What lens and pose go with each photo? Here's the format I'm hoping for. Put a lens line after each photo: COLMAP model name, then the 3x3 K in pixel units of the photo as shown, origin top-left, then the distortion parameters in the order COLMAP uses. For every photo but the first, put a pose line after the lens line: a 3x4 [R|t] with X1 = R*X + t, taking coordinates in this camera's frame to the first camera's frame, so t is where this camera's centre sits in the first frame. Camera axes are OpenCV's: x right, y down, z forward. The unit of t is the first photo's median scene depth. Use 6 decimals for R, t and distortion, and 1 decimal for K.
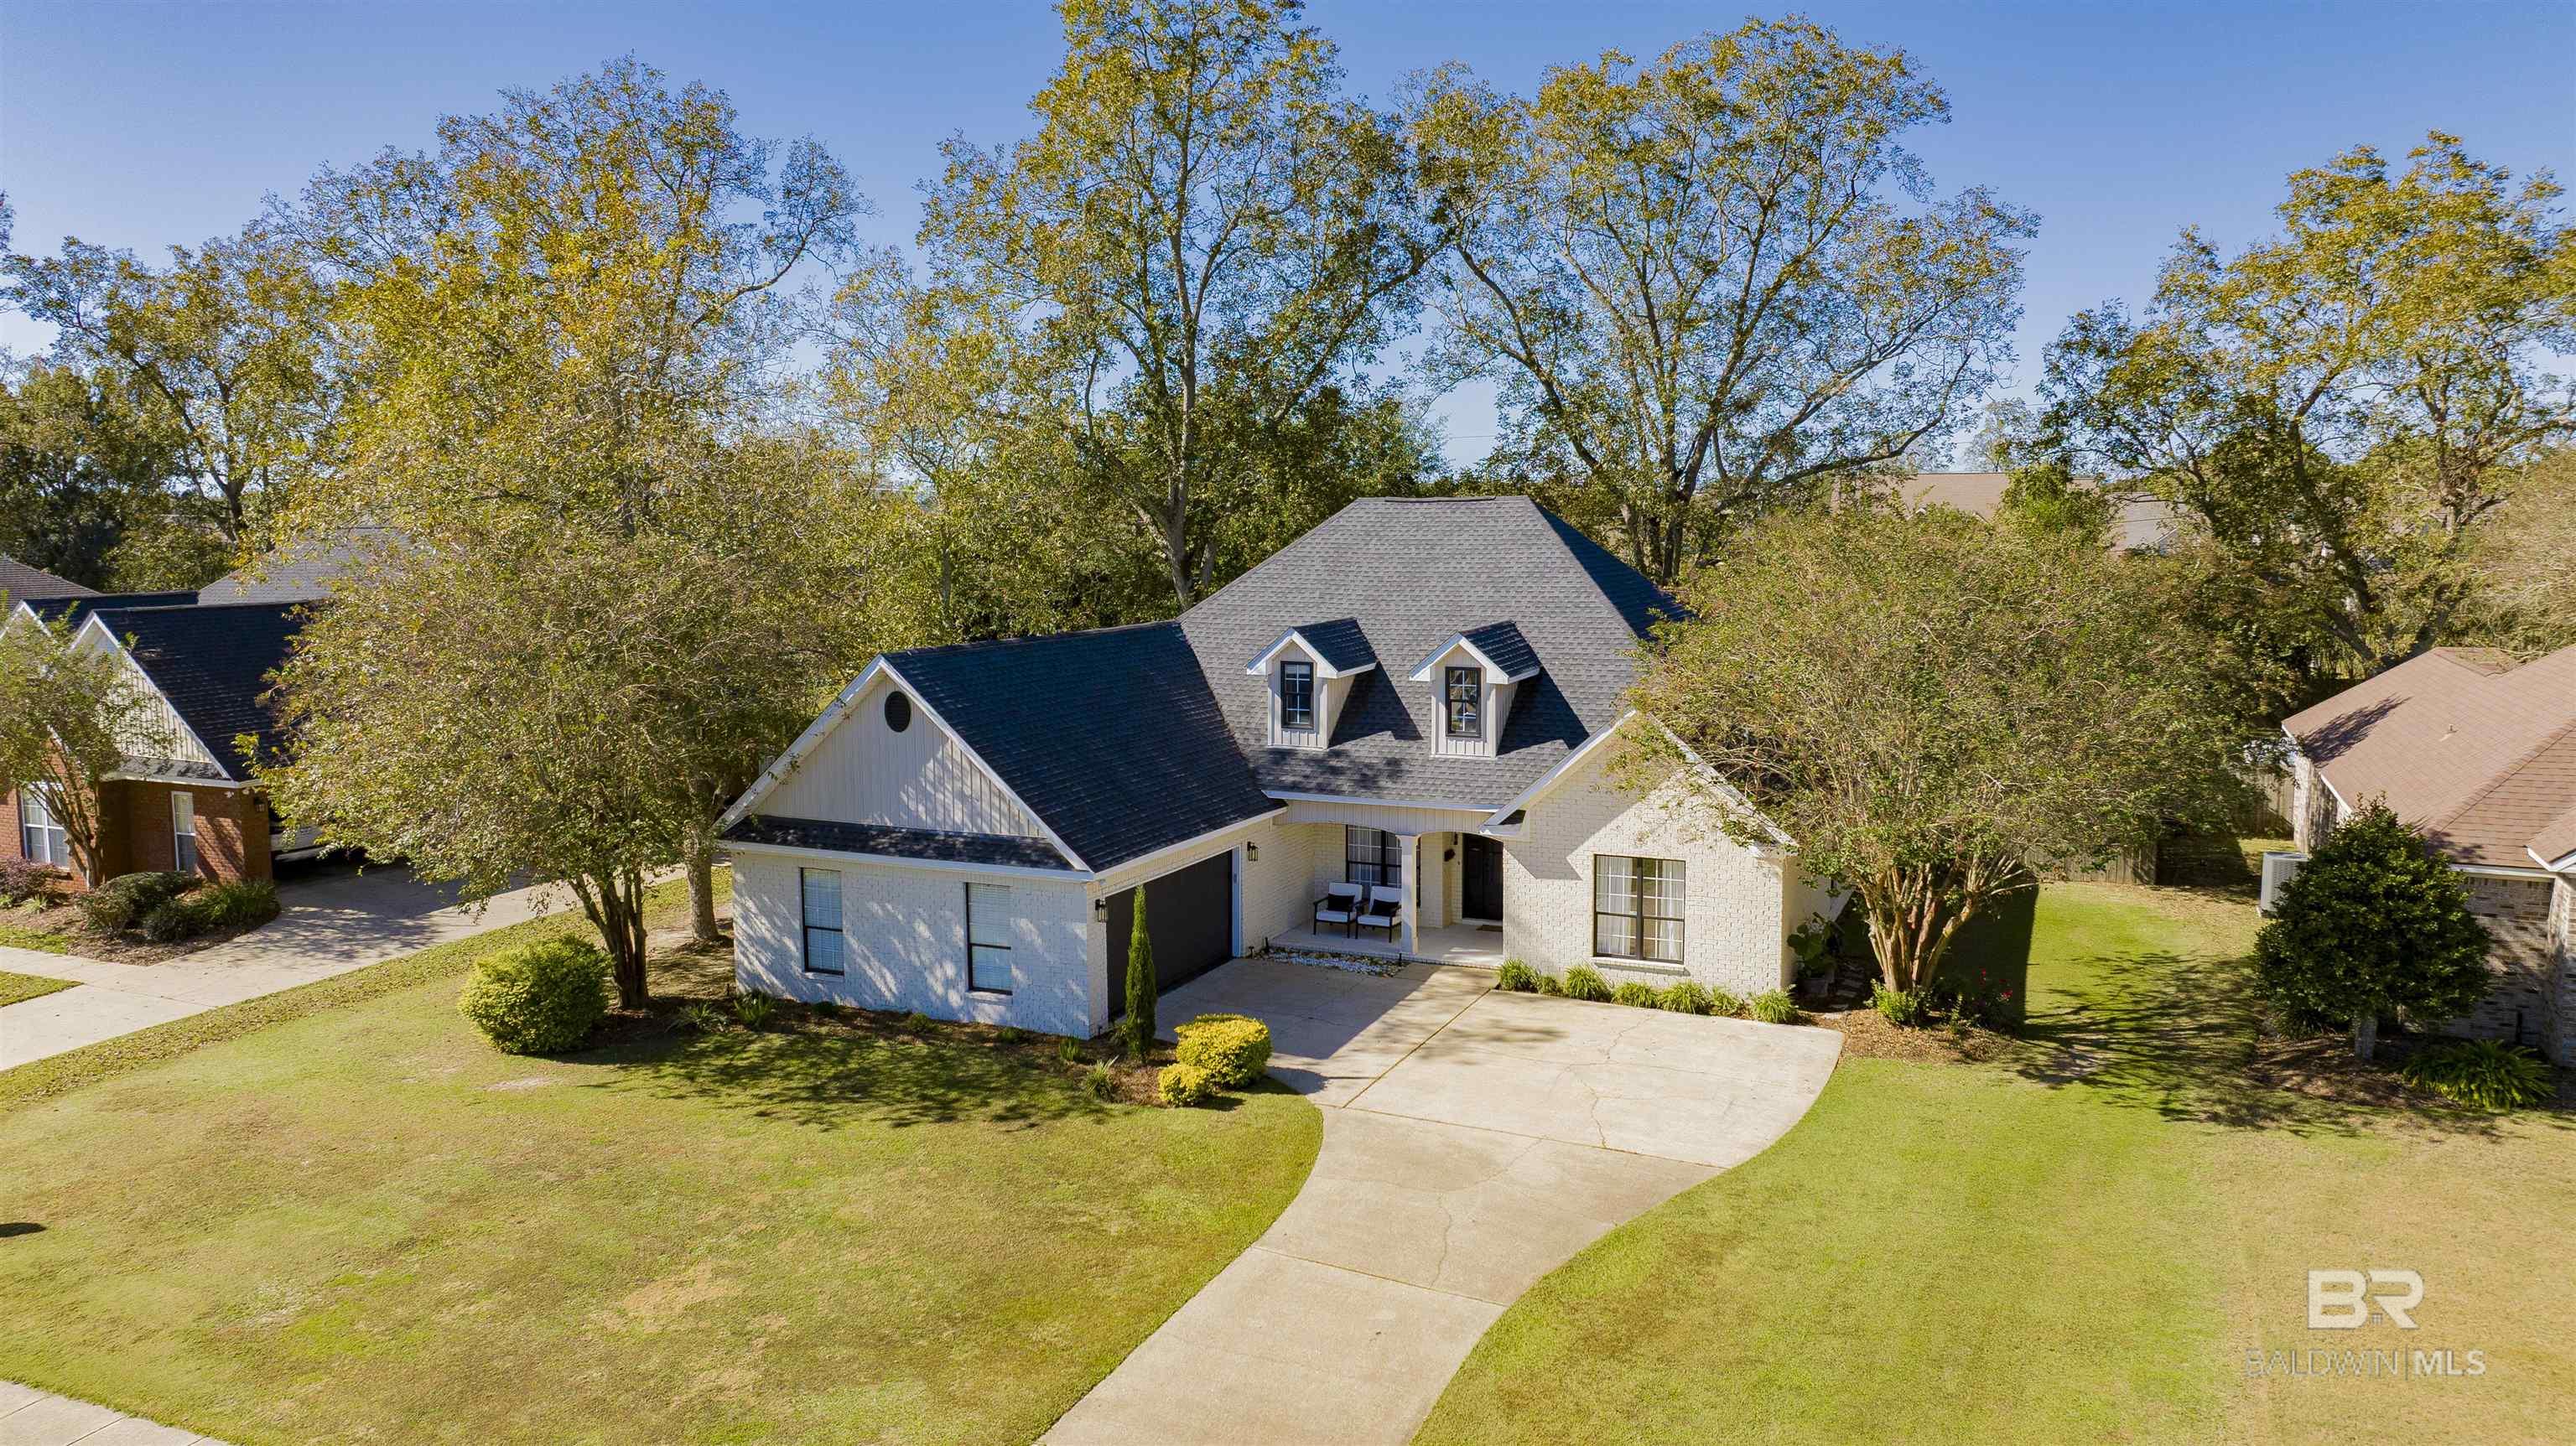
lens RADIAL K [[1793.6, 0, 1303.3], [0, 1793.6, 729.4], [0, 0, 1]] dist [-0.020275, 0.006114]
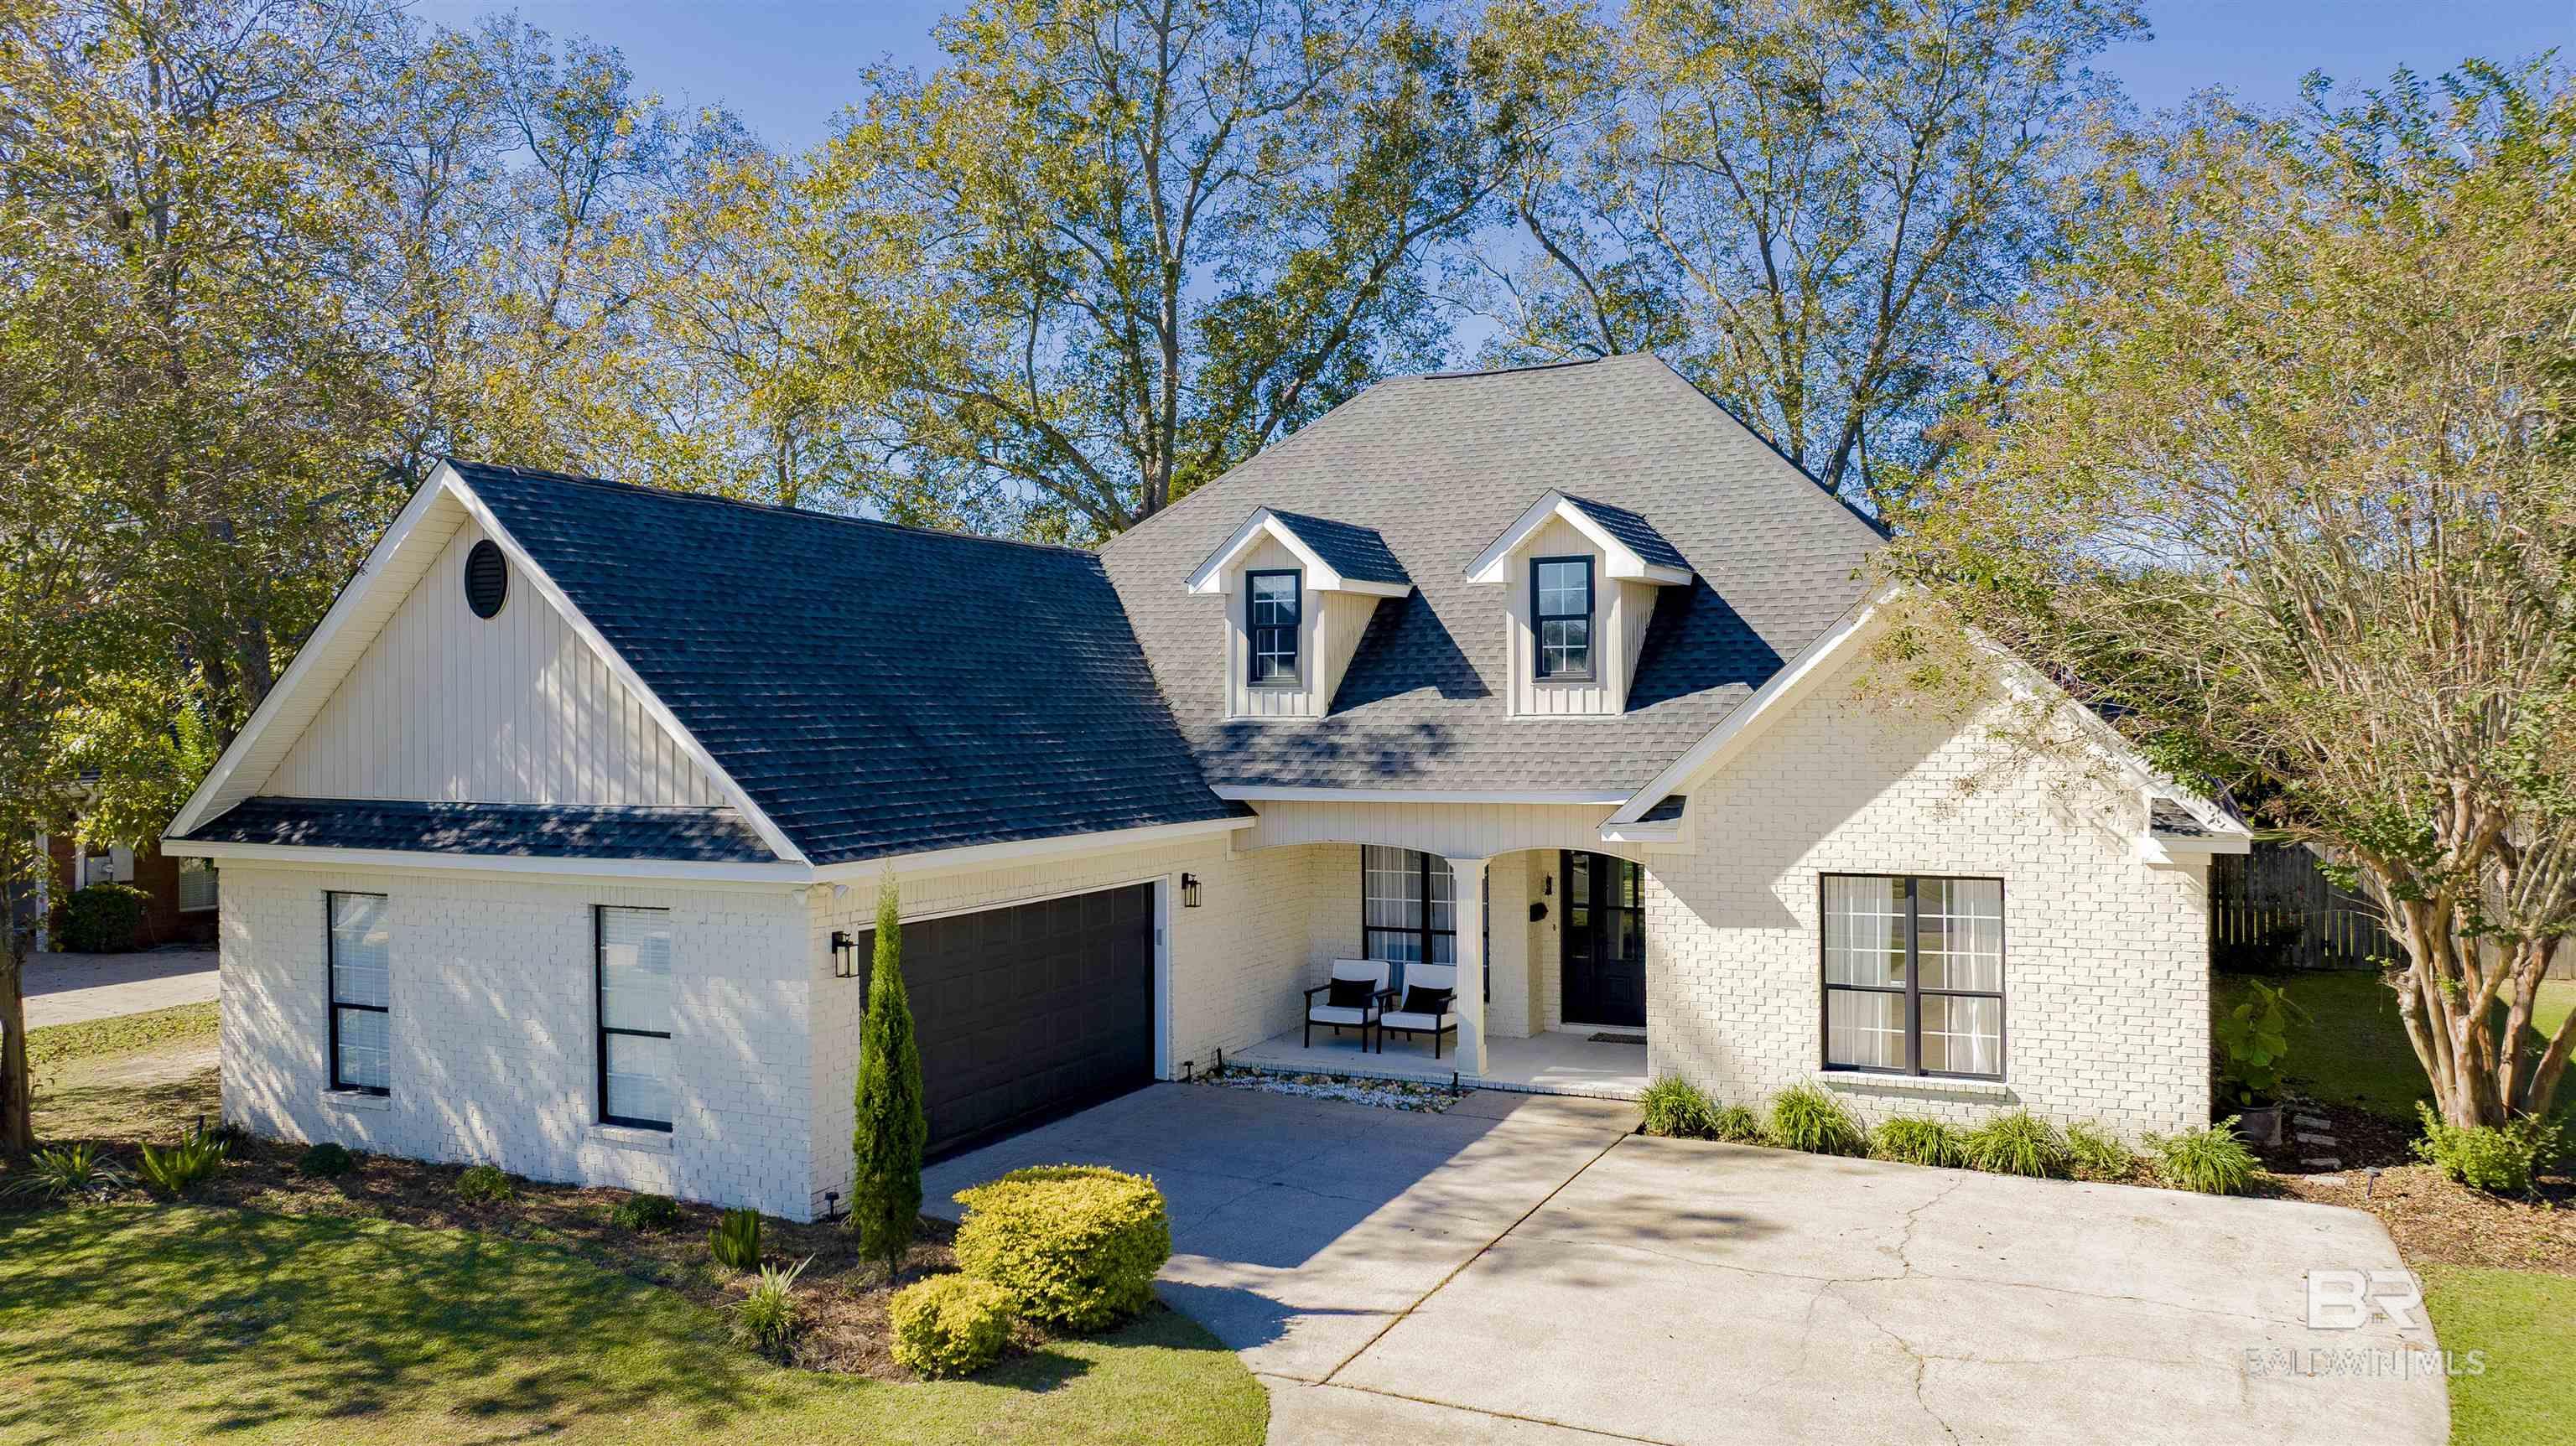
lens RADIAL K [[1819.0, 0, 1319.5], [0, 1819.0, 721.2], [0, 0, 1]] dist [-0.013904, 0.002997]
pose [[0.999790, -0.003200, -0.020229, 0.026023], [0.000877, 0.993497, -0.113852, 0.088639], [0.020461, 0.113810, 0.993292, 0.470897]]
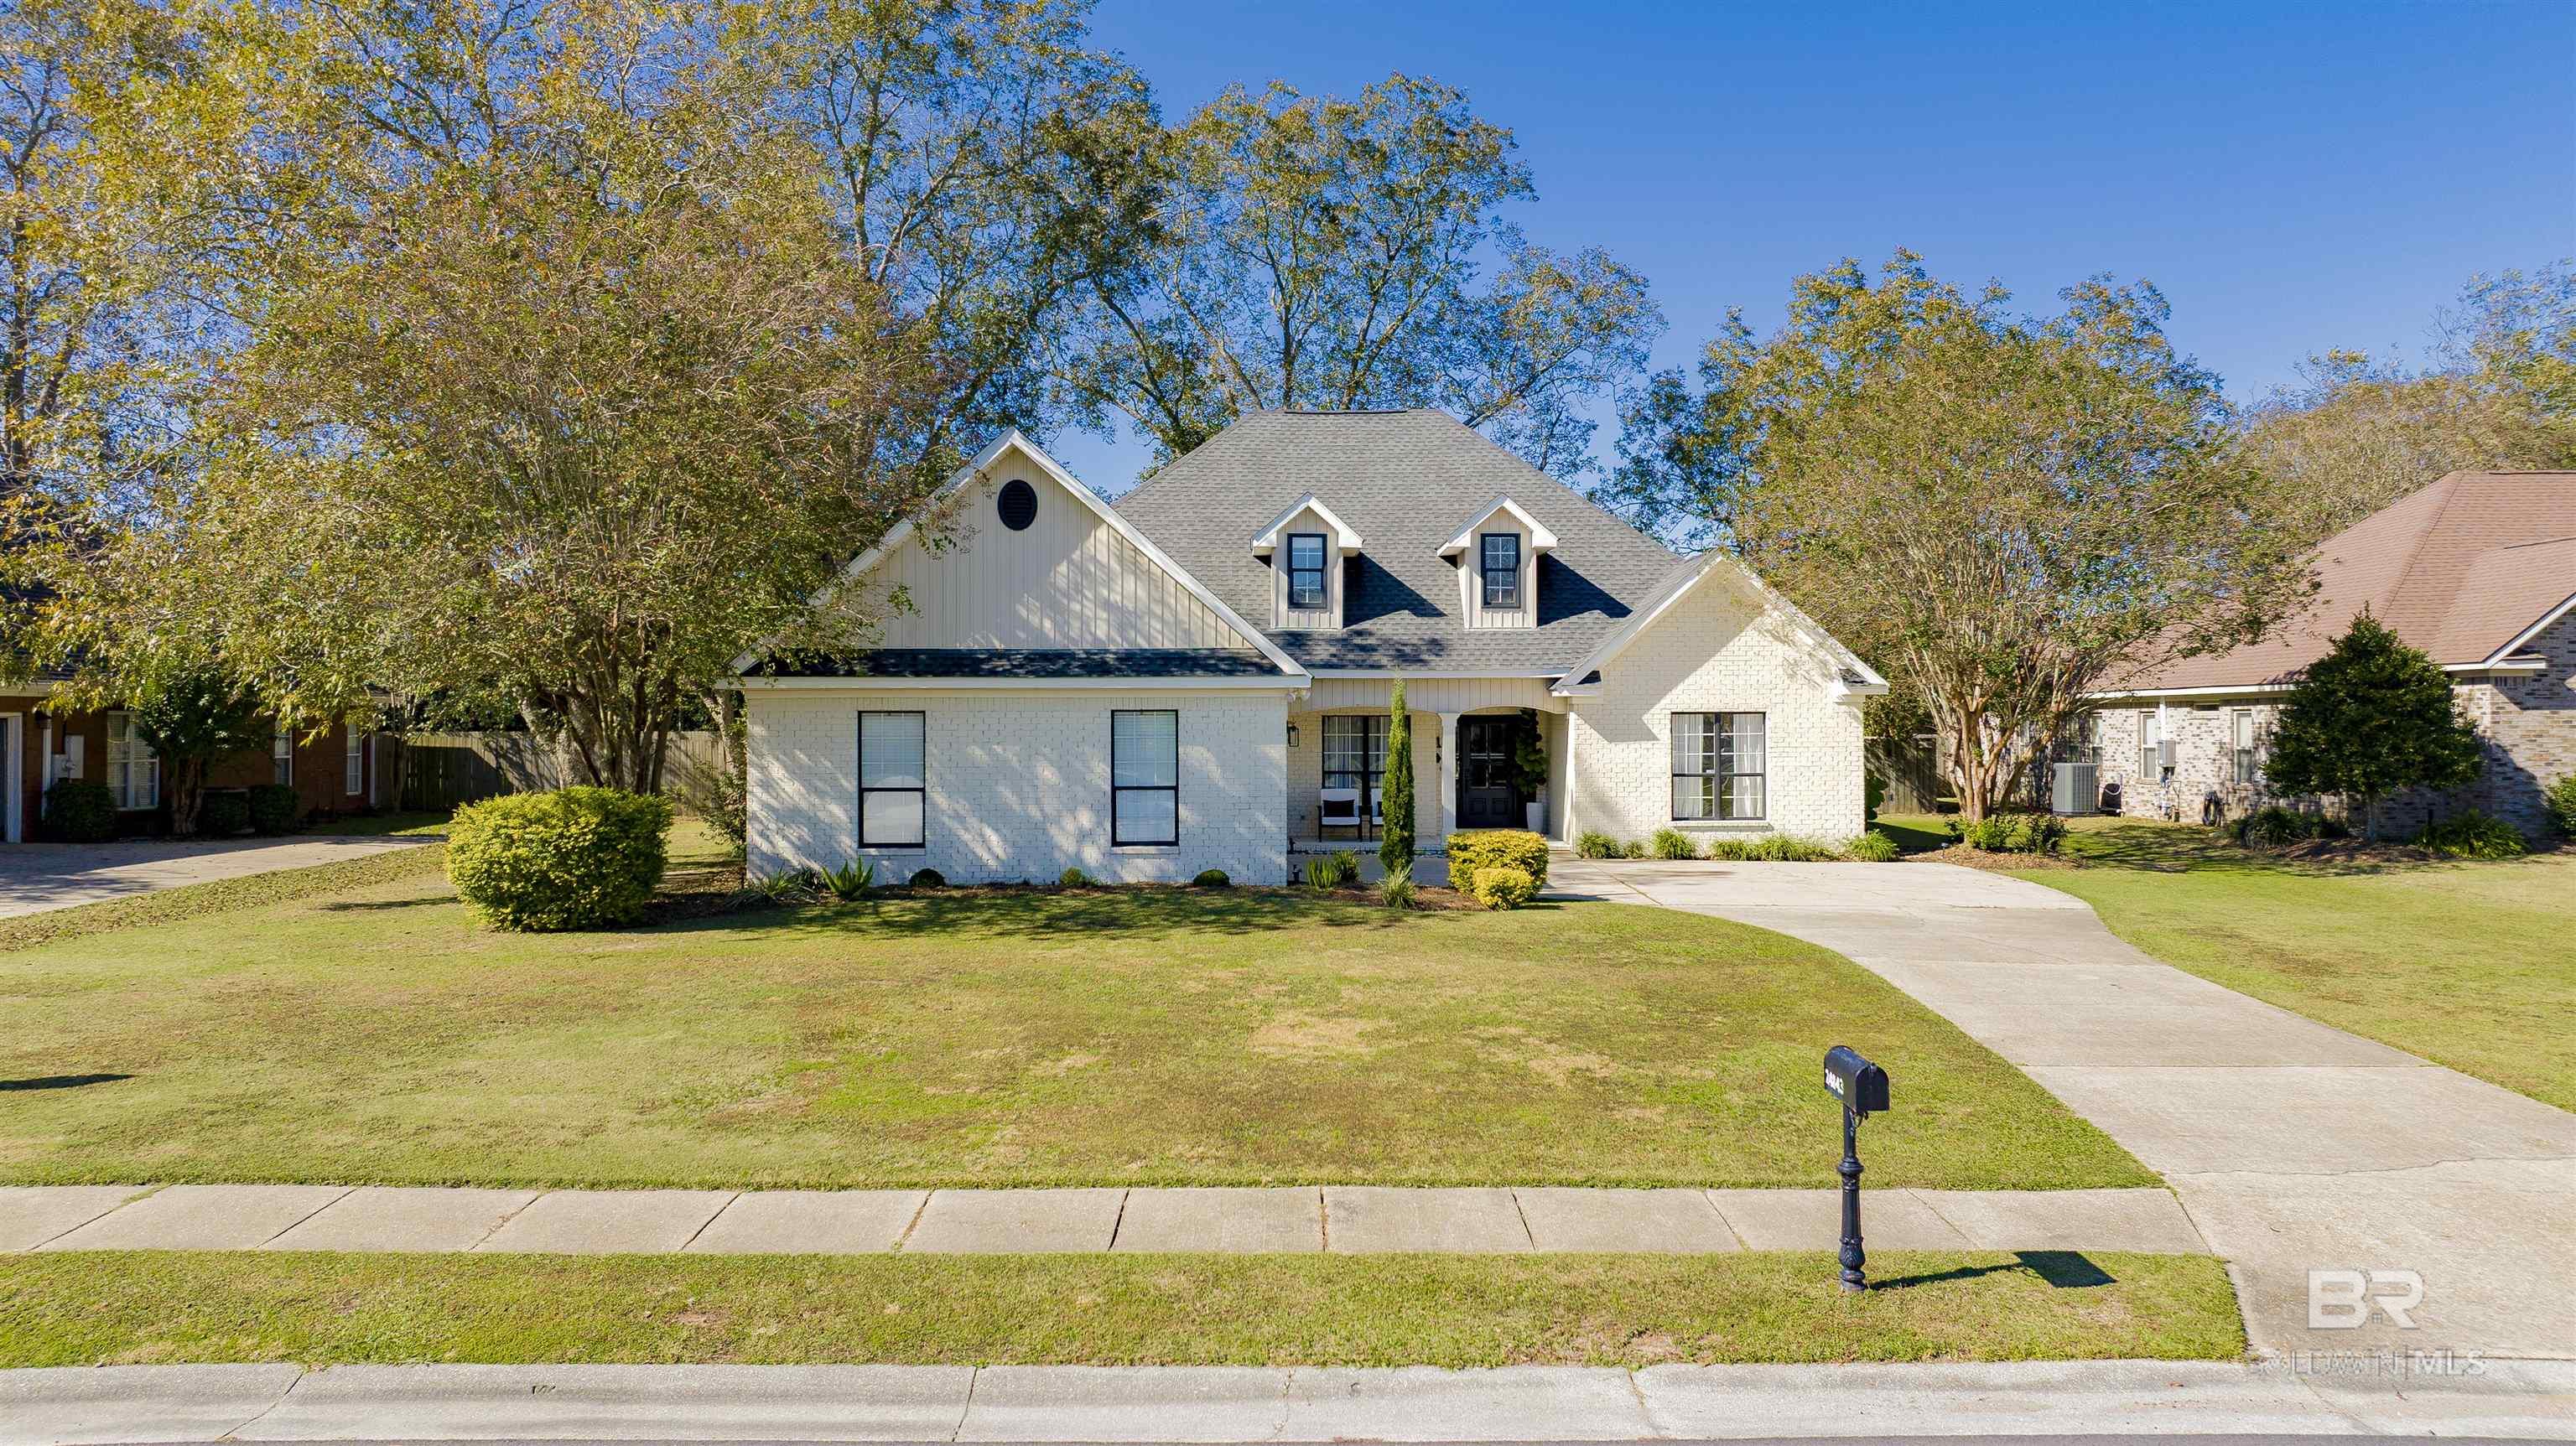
lens RADIAL K [[1793.6, 0, 1303.3], [0, 1793.6, 729.4], [0, 0, 1]] dist [-0.020275, 0.006114]
pose [[0.909197, 0.003332, 0.416353, -0.433069], [0.046346, 0.992944, -0.109153, 0.180424], [-0.413779, 0.118538, 0.902627, 0.217563]]
